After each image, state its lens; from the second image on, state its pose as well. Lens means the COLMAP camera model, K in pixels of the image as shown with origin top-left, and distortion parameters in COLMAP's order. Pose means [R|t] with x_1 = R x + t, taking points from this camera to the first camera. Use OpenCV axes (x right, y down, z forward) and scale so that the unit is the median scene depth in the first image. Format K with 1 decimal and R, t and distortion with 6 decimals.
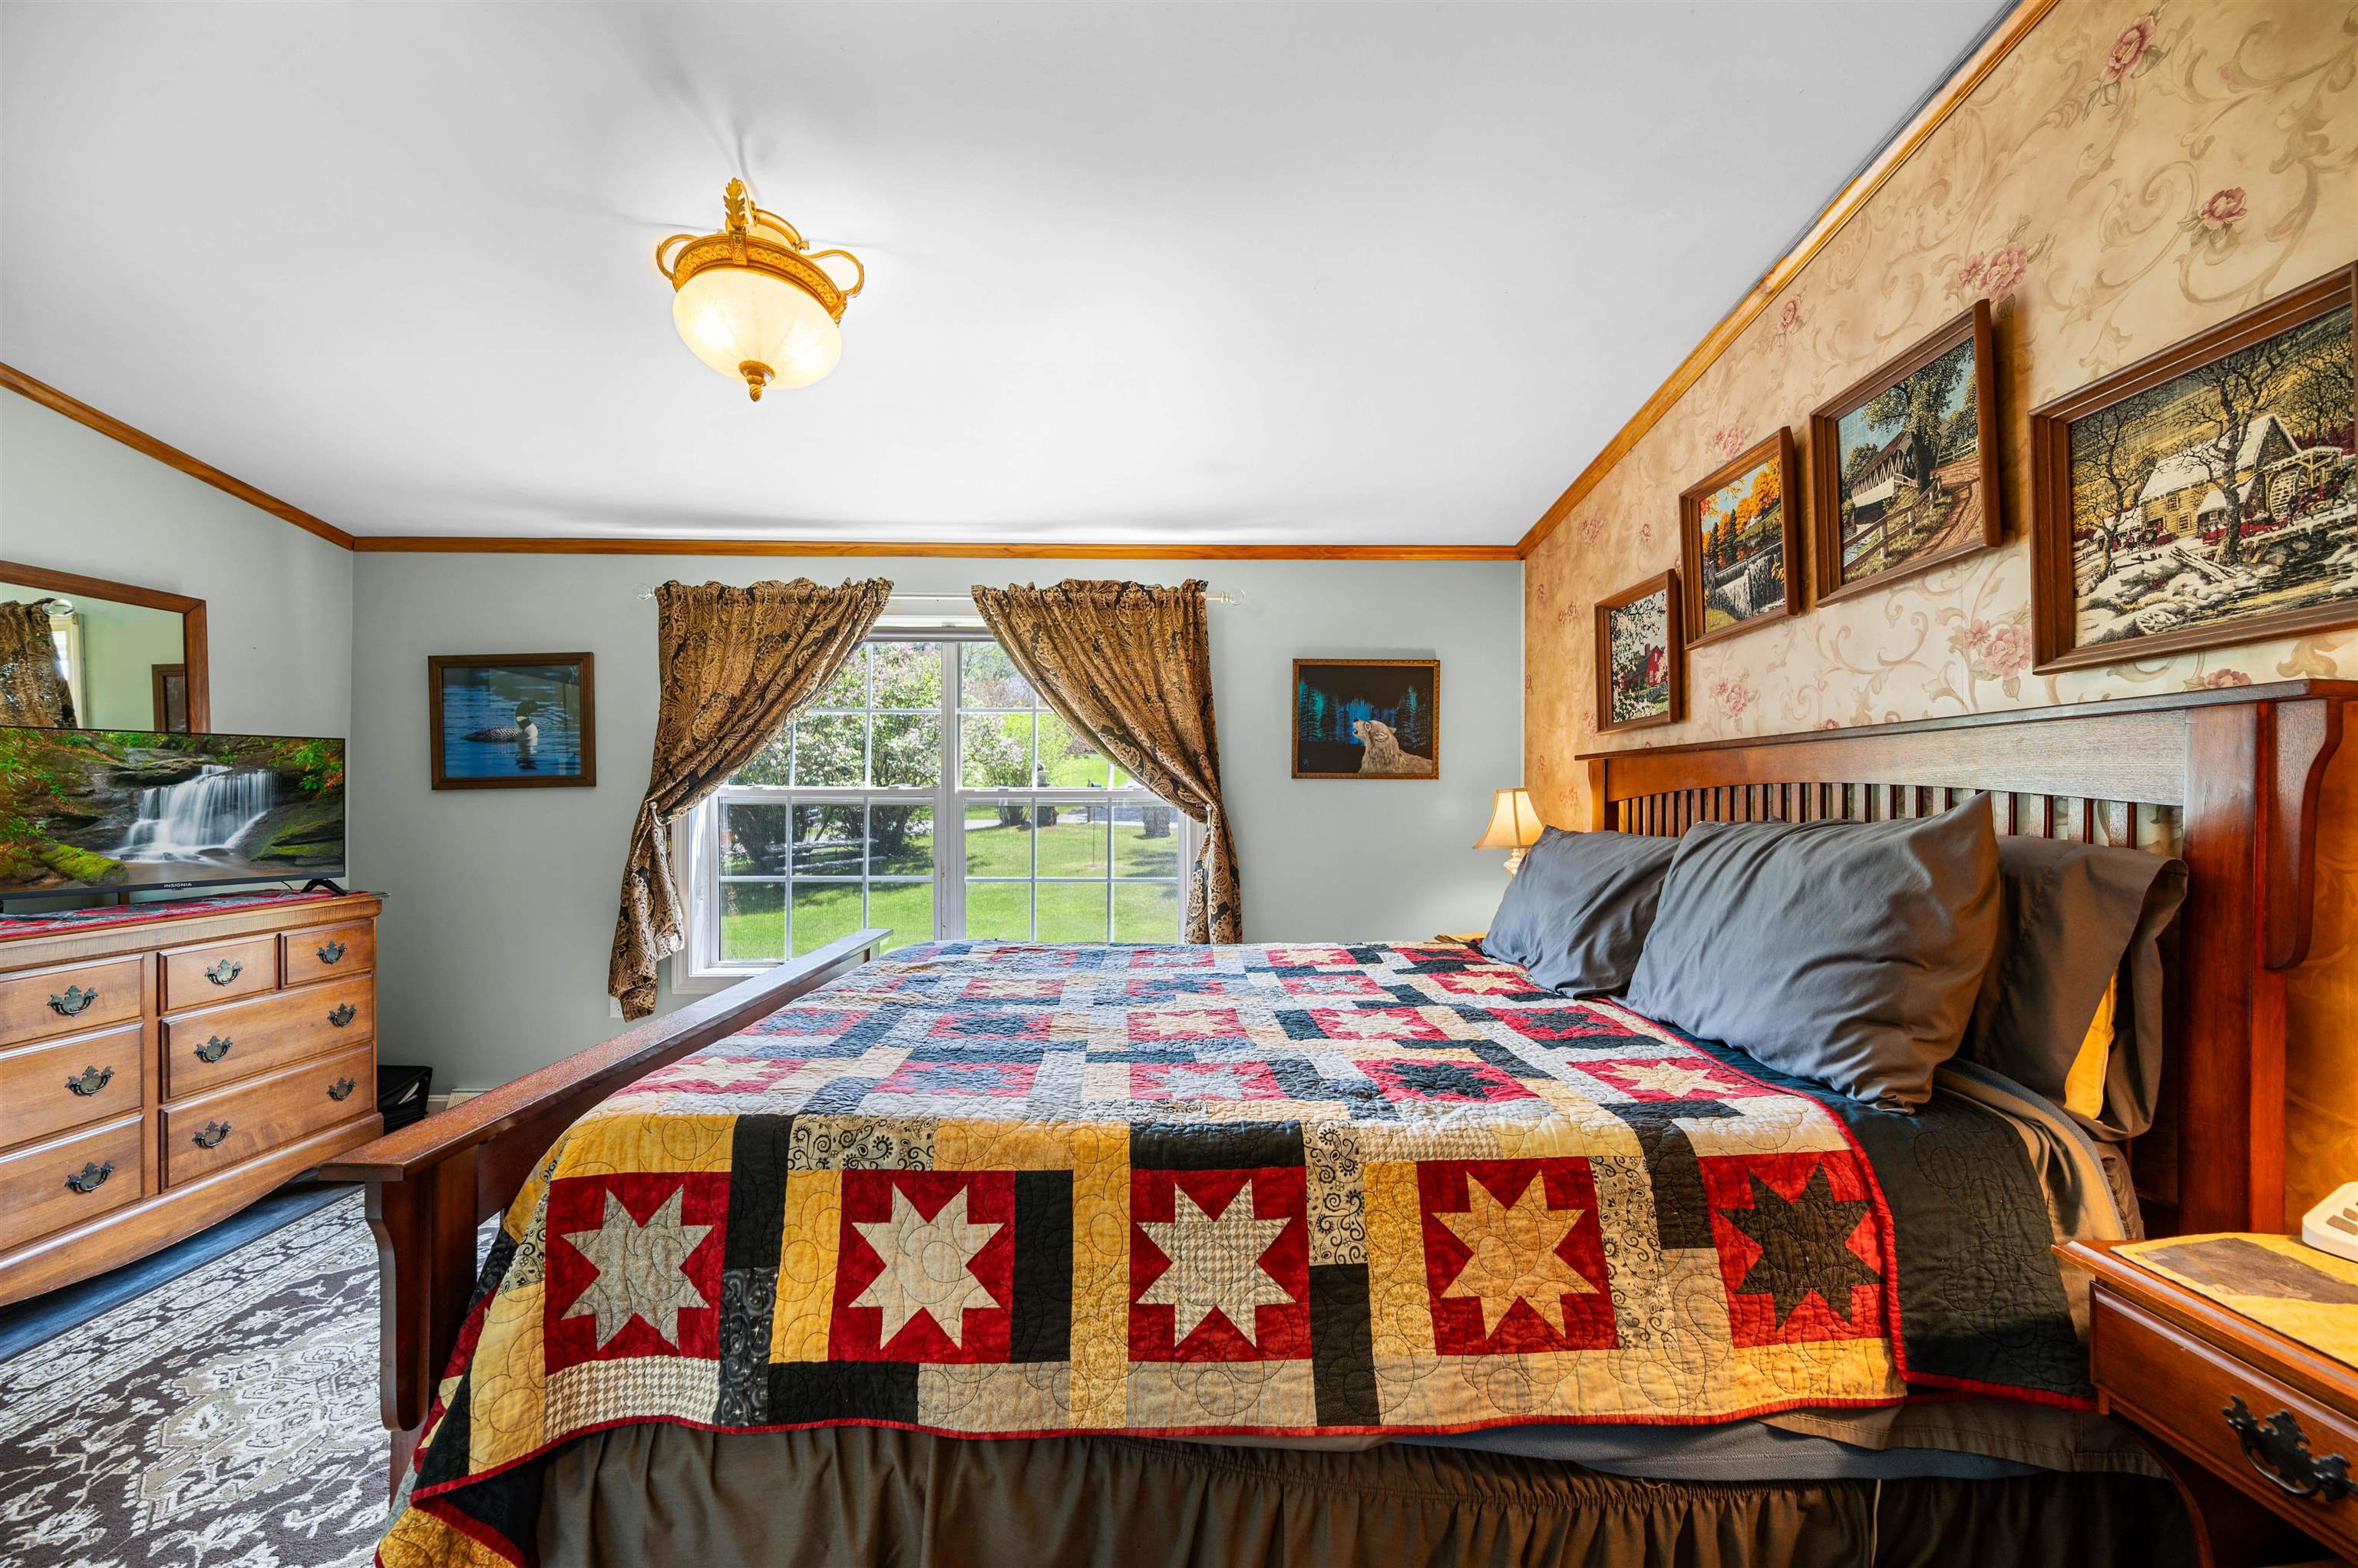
lens RADIAL K [[932.7, 0, 1170.7], [0, 932.7, 790.8], [0, 0, 1]] dist [-0.002122, -0.000943]
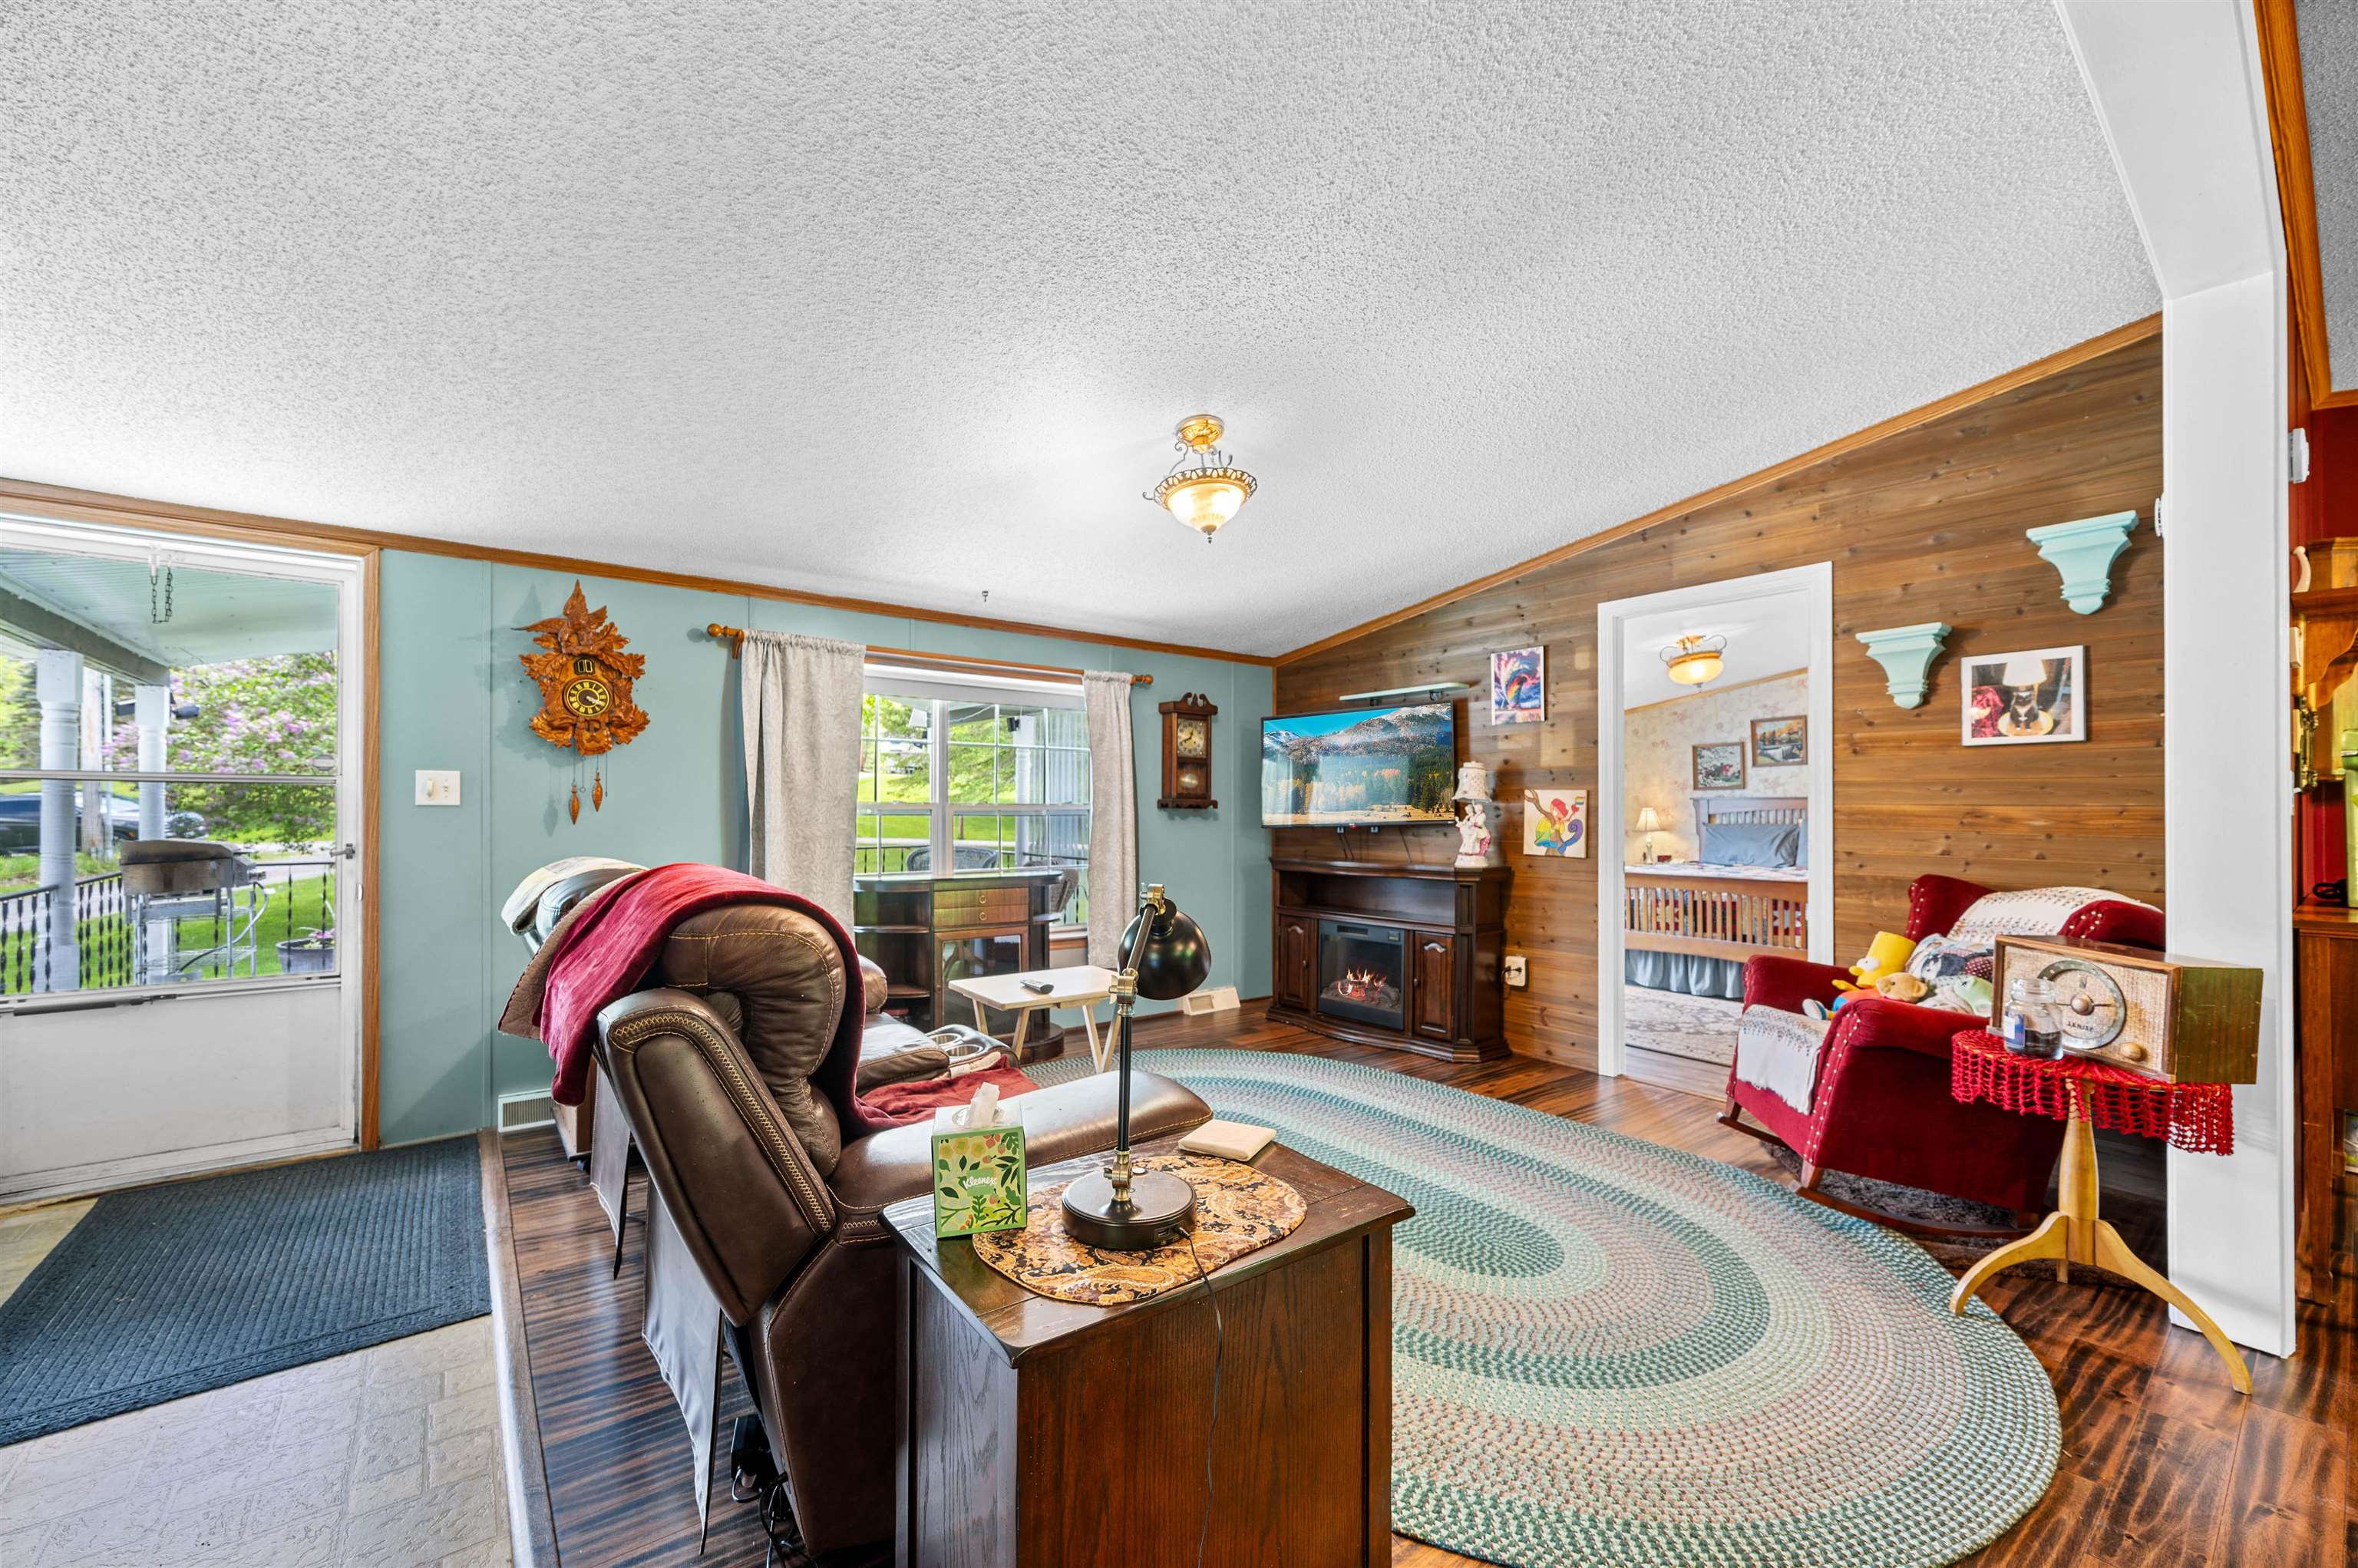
lens RADIAL K [[932.7, 0, 1159.2], [0, 932.7, 798.7], [0, 0, 1]] dist [-0.002122, -0.000943]
pose [[0.801263, 0.007184, 0.598270, -3.318190], [-0.006346, 0.999974, -0.003508, -0.018792], [-0.598279, -0.000986, 0.801287, -0.410669]]
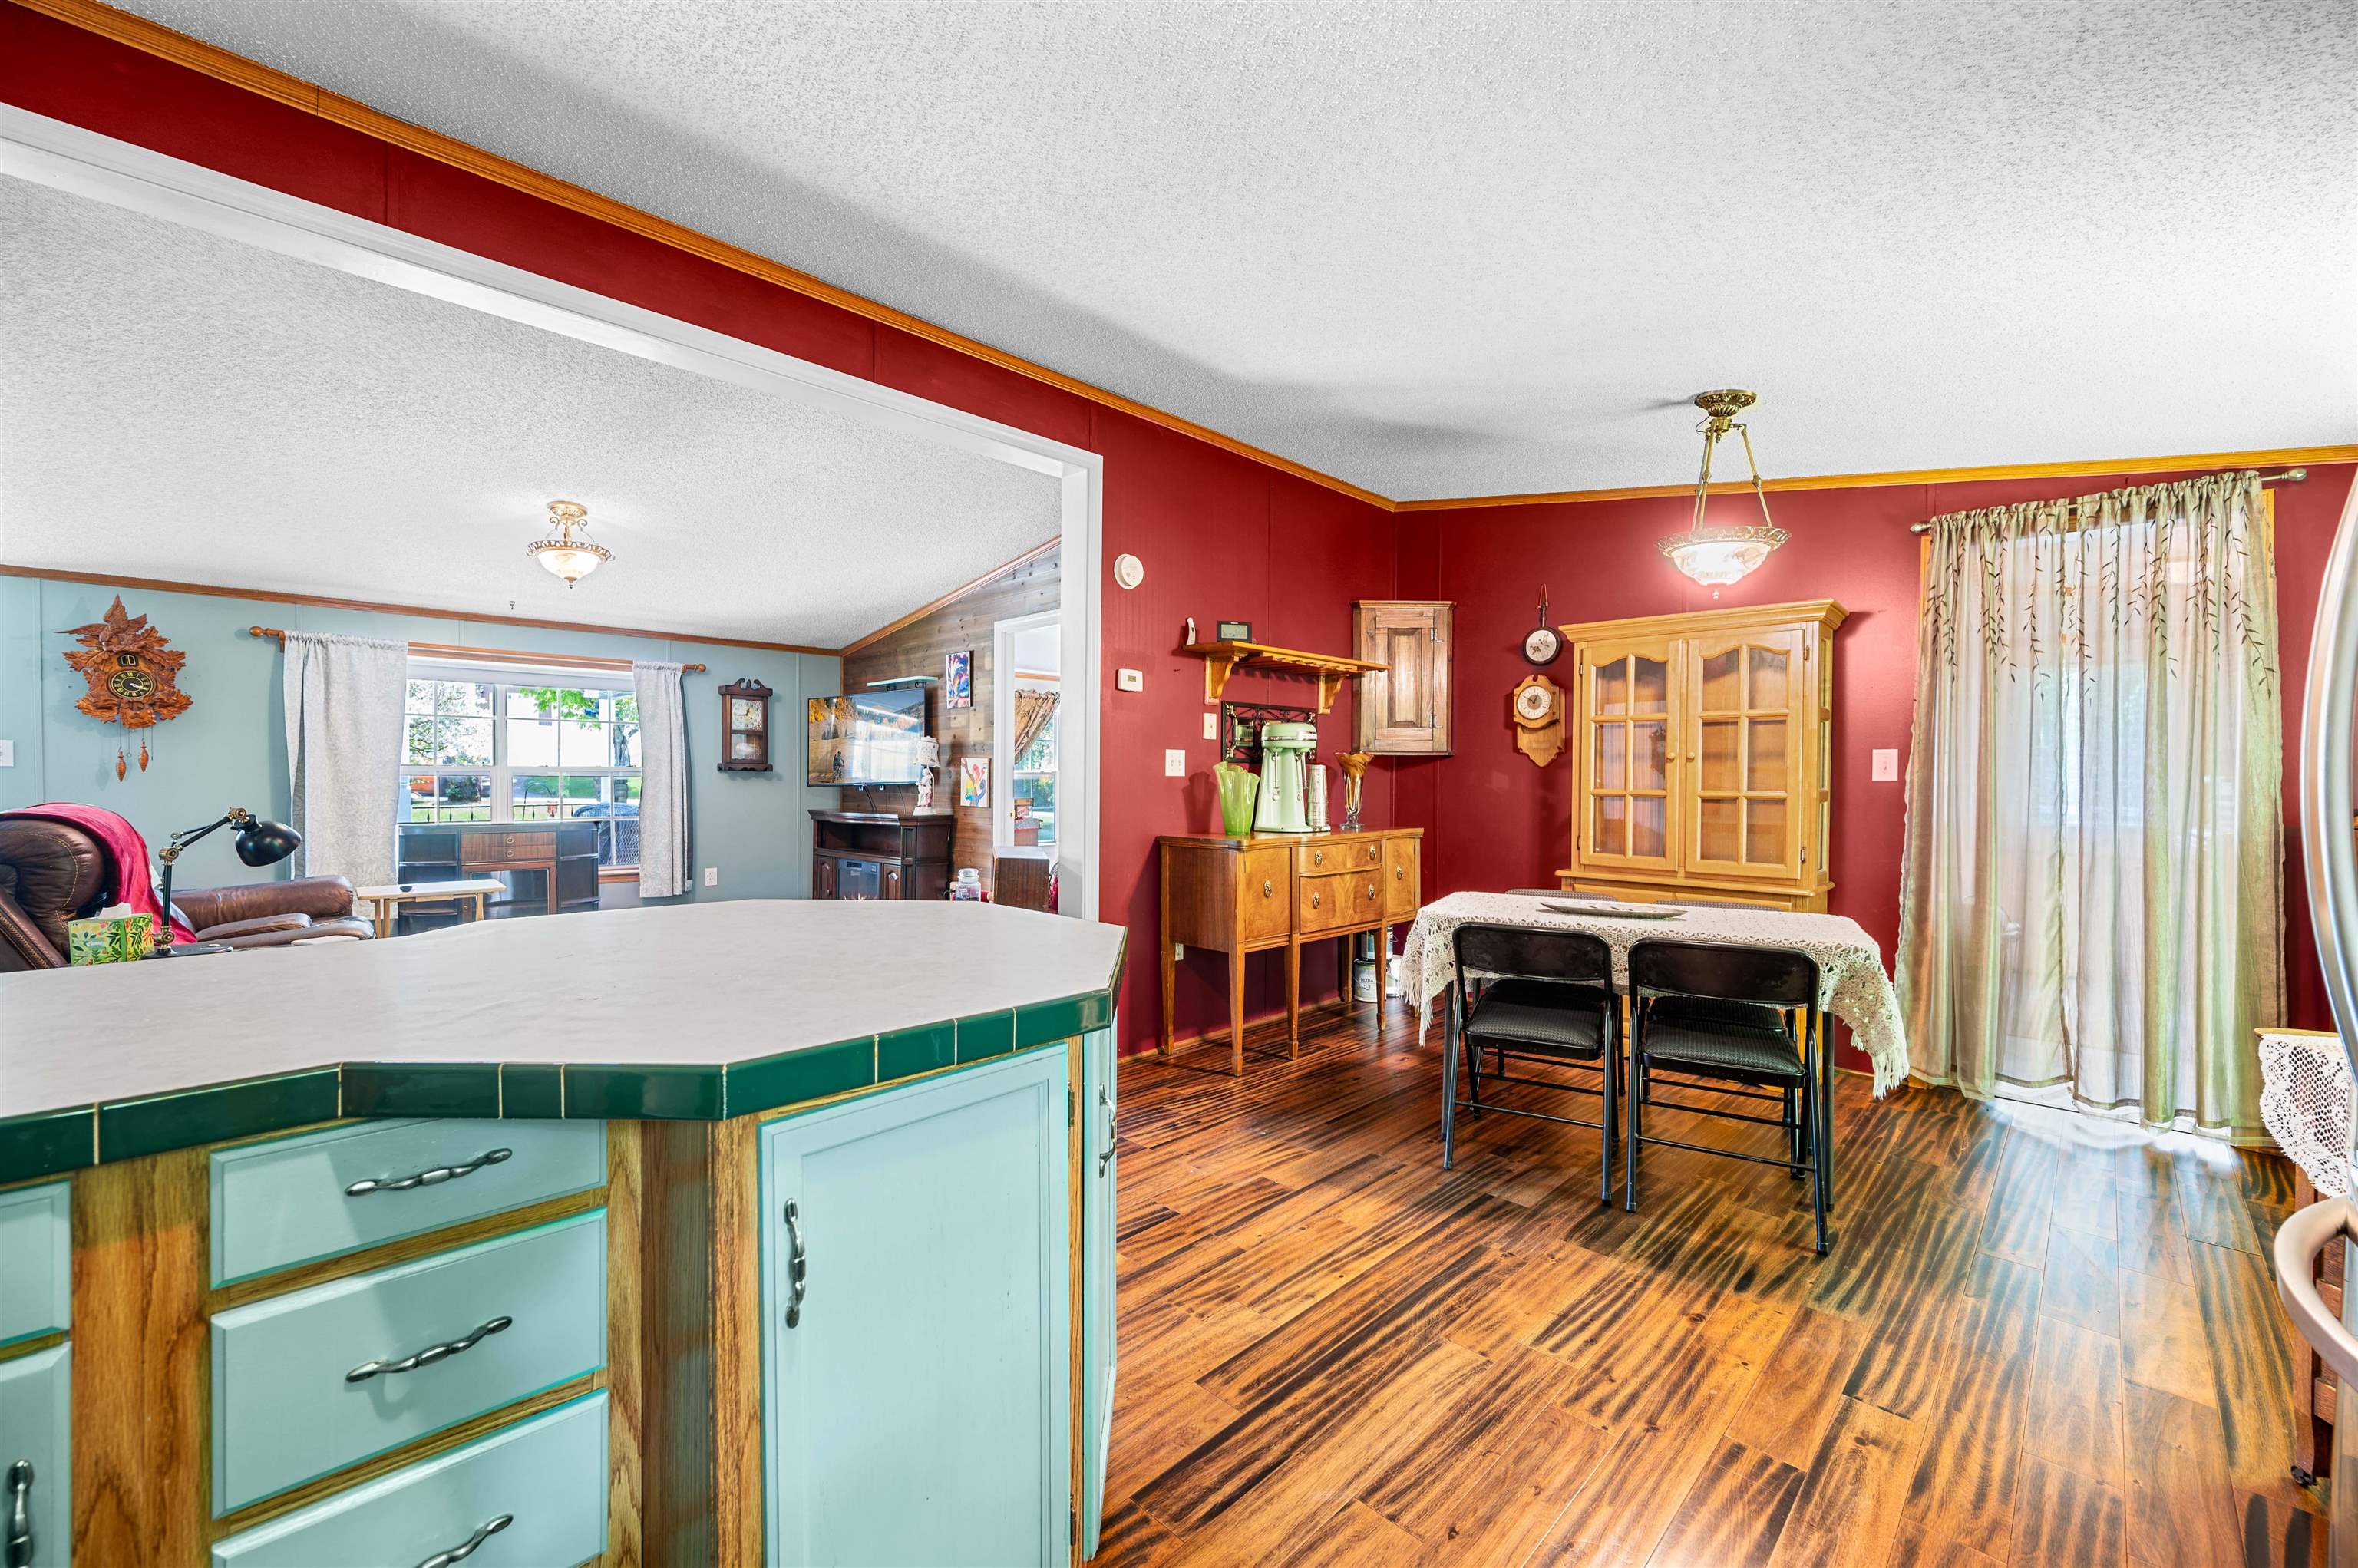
lens RADIAL K [[932.7, 0, 1169.9], [0, 932.7, 783.3], [0, 0, 1]] dist [-0.002122, -0.000943]
pose [[0.718805, -0.005590, 0.695189, -2.917211], [-0.010240, 0.999774, 0.018627, -0.033077], [-0.695136, -0.020508, 0.718585, -1.677290]]
